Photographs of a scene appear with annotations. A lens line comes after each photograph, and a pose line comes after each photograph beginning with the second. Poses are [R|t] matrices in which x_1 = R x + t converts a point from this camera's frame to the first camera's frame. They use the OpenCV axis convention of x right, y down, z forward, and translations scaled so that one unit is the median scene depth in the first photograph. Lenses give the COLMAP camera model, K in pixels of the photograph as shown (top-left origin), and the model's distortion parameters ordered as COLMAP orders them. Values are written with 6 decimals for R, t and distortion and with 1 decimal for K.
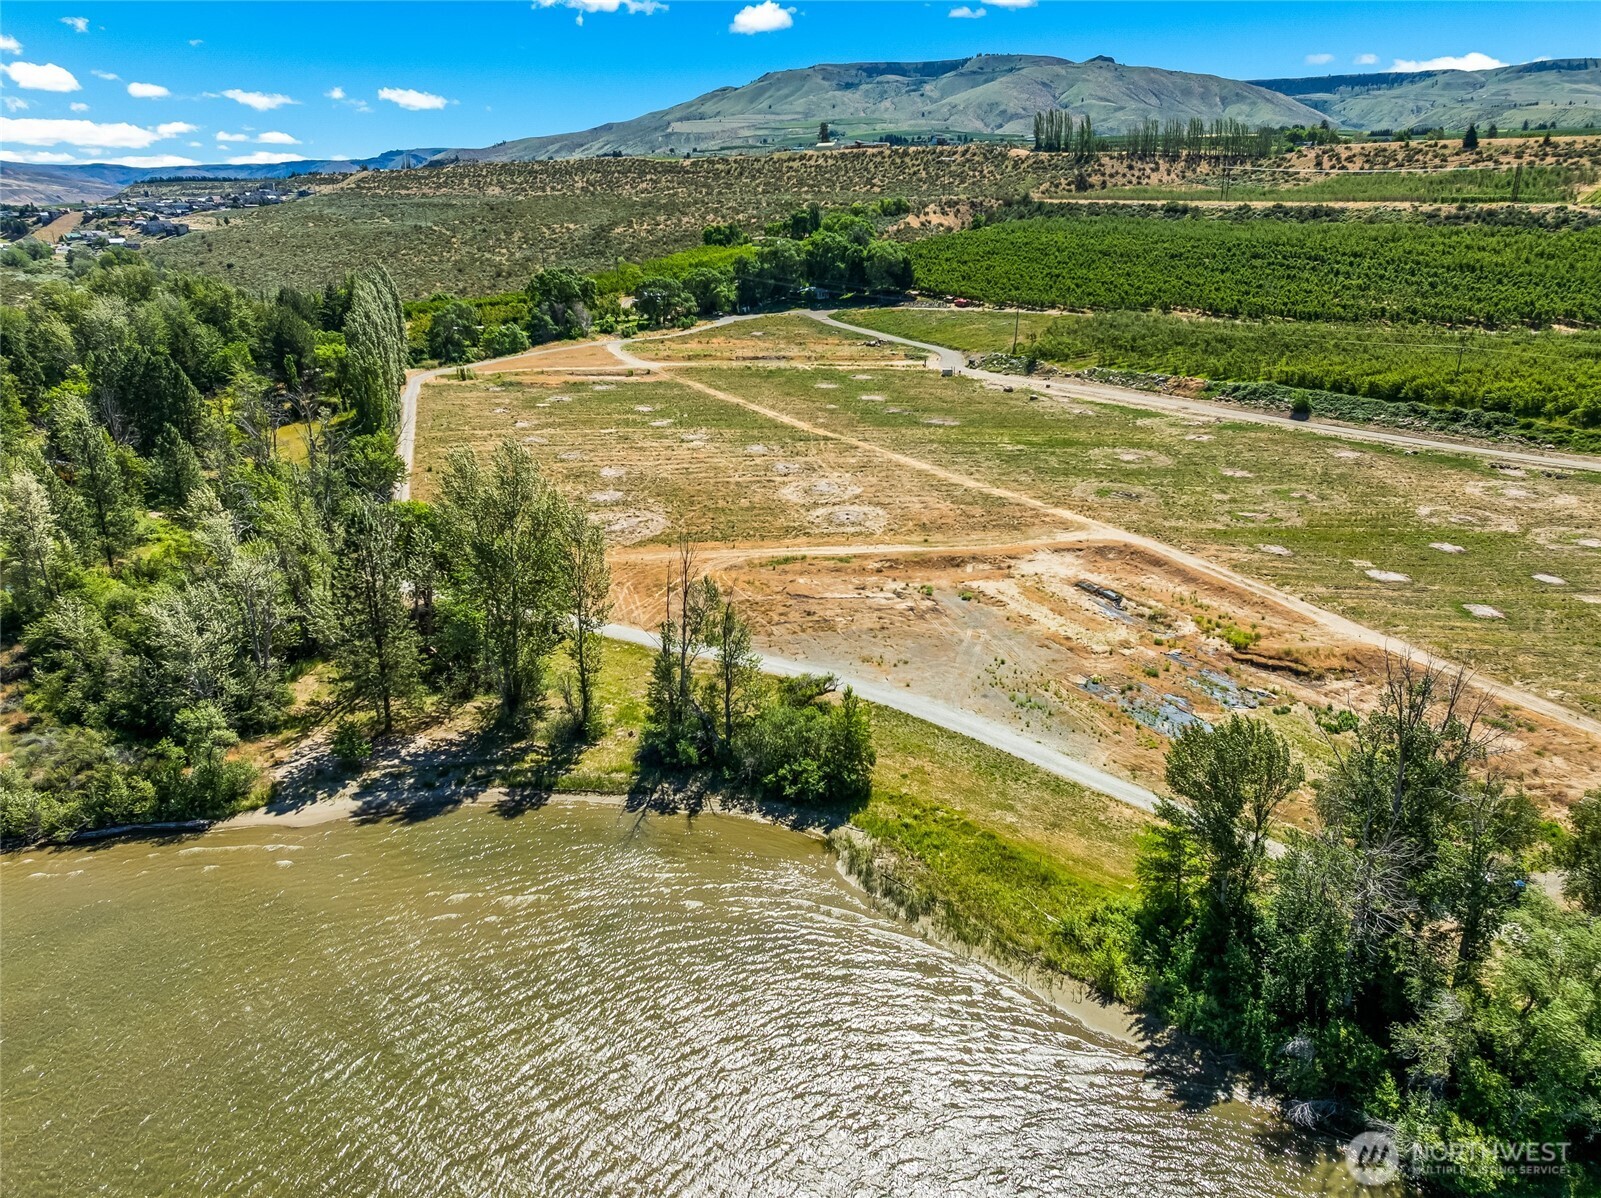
lens RADIAL K [[1120.9, 0, 805.2], [0, 1120.9, 600.4], [0, 0, 1]] dist [-0.028260, 0.013629]
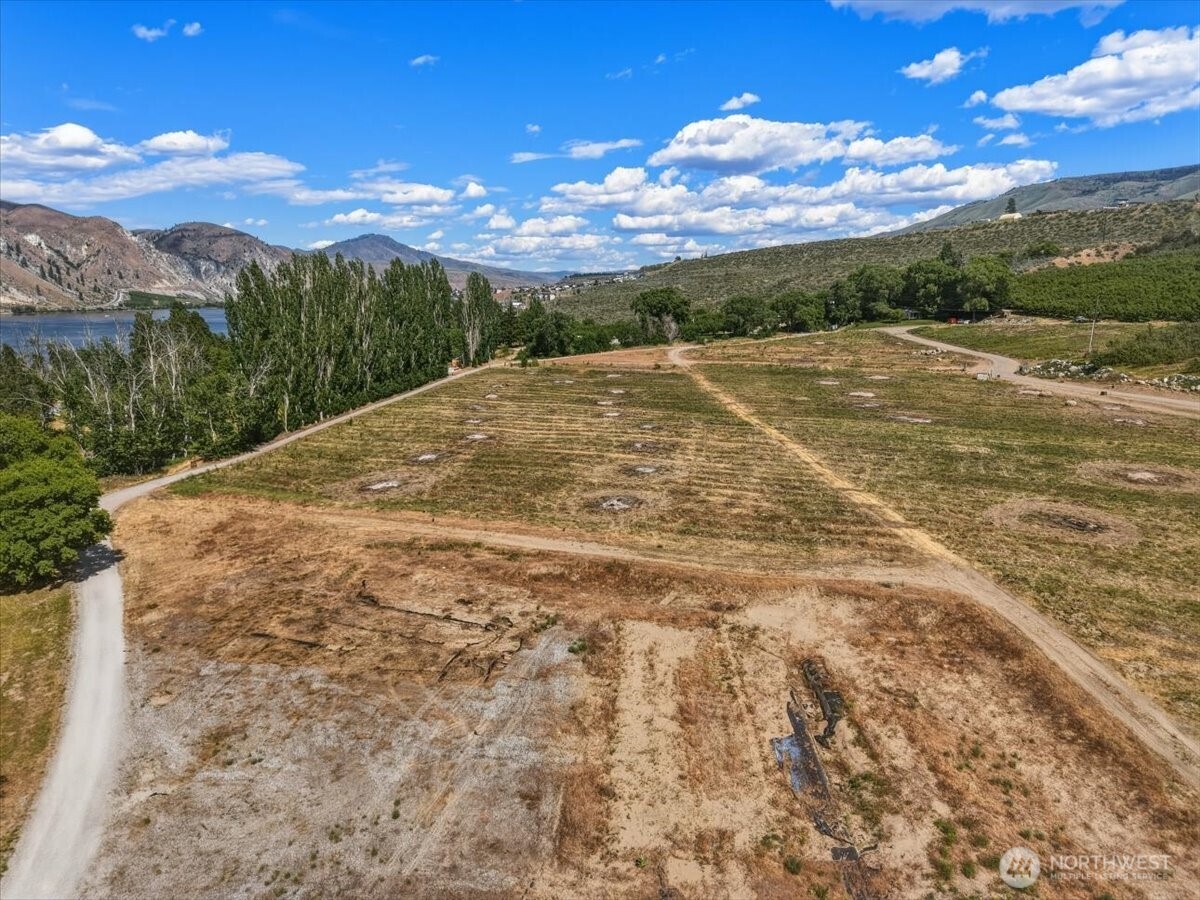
lens RADIAL K [[803.8, 0, 597.5], [0, 803.8, 450.9], [0, 0, 1]] dist [0.016388, -0.015002]
pose [[0.877717, 0.080129, -0.472432, 0.205435], [-0.148582, 0.982836, -0.109348, -0.035827], [0.455561, 0.166171, 0.874558, 0.379932]]
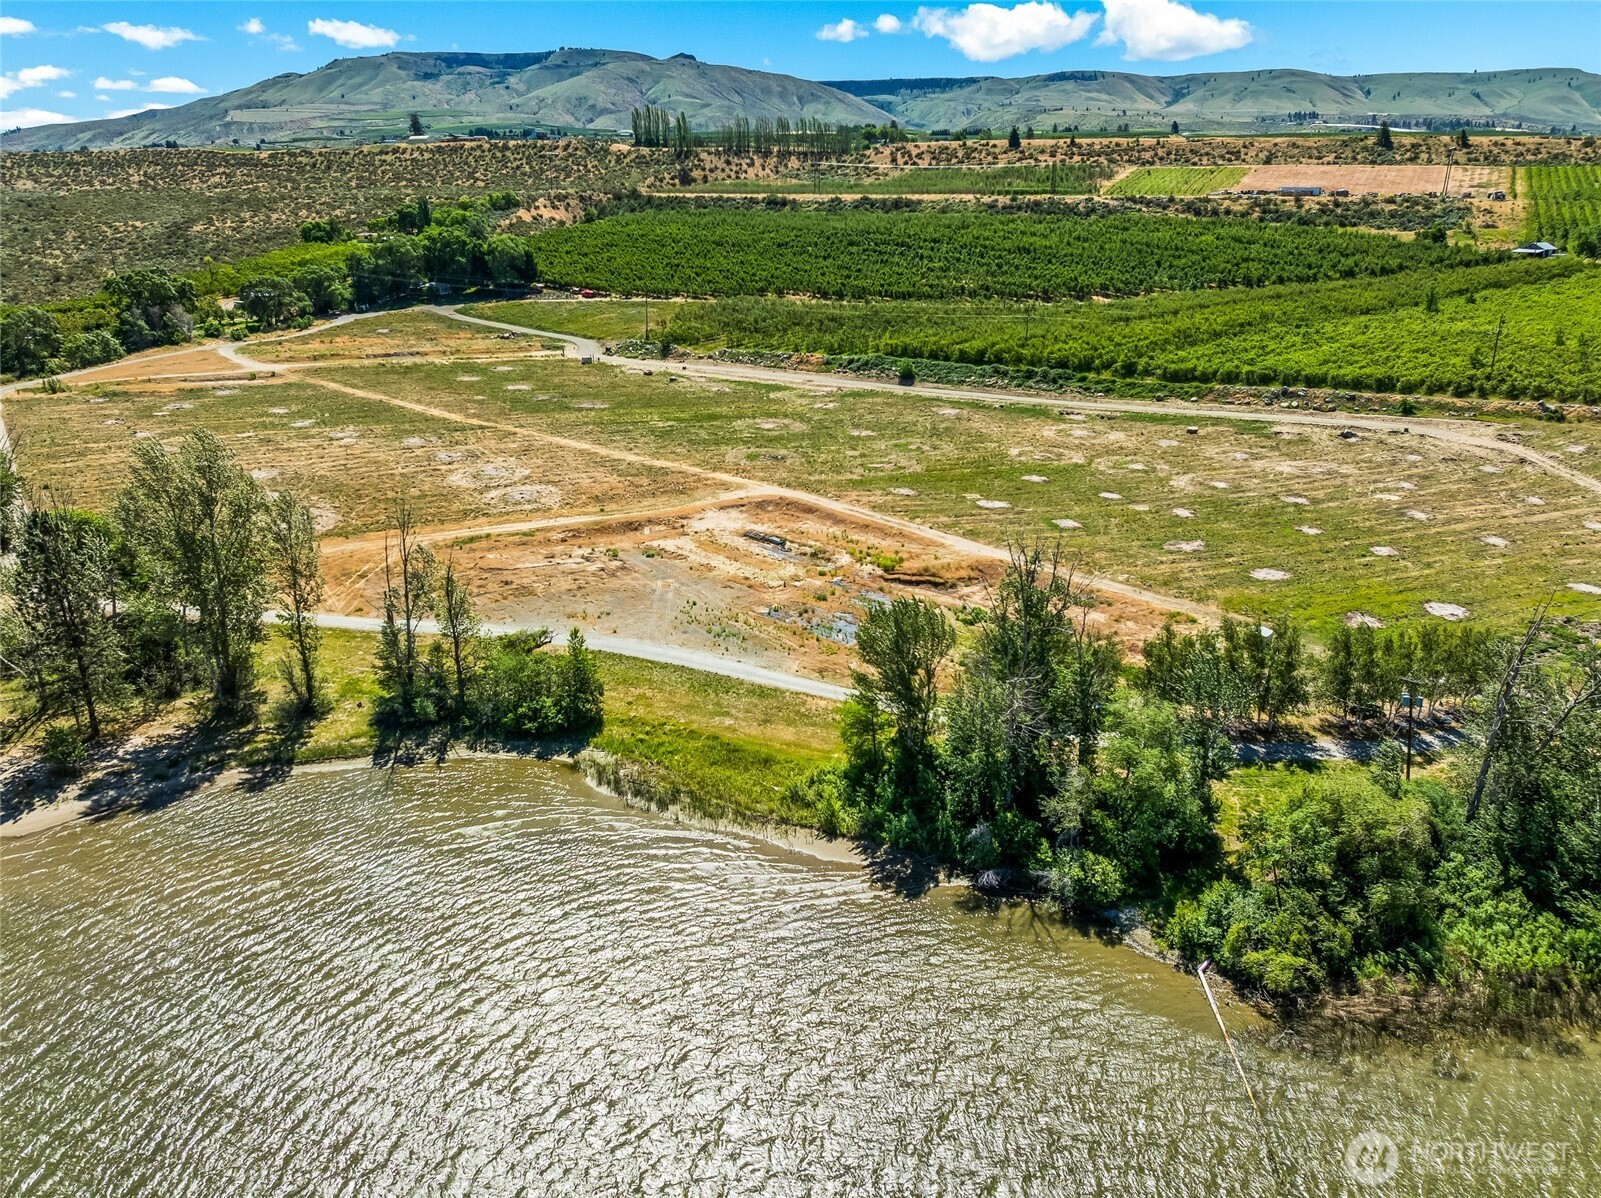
lens RADIAL K [[1120.9, 0, 805.2], [0, 1120.9, 600.4], [0, 0, 1]] dist [-0.028260, 0.013629]
pose [[0.944031, -0.110426, 0.310824, -0.034997], [0.109125, 0.993793, 0.021630, 0.020838], [-0.311283, 0.013499, 0.950221, -0.052376]]
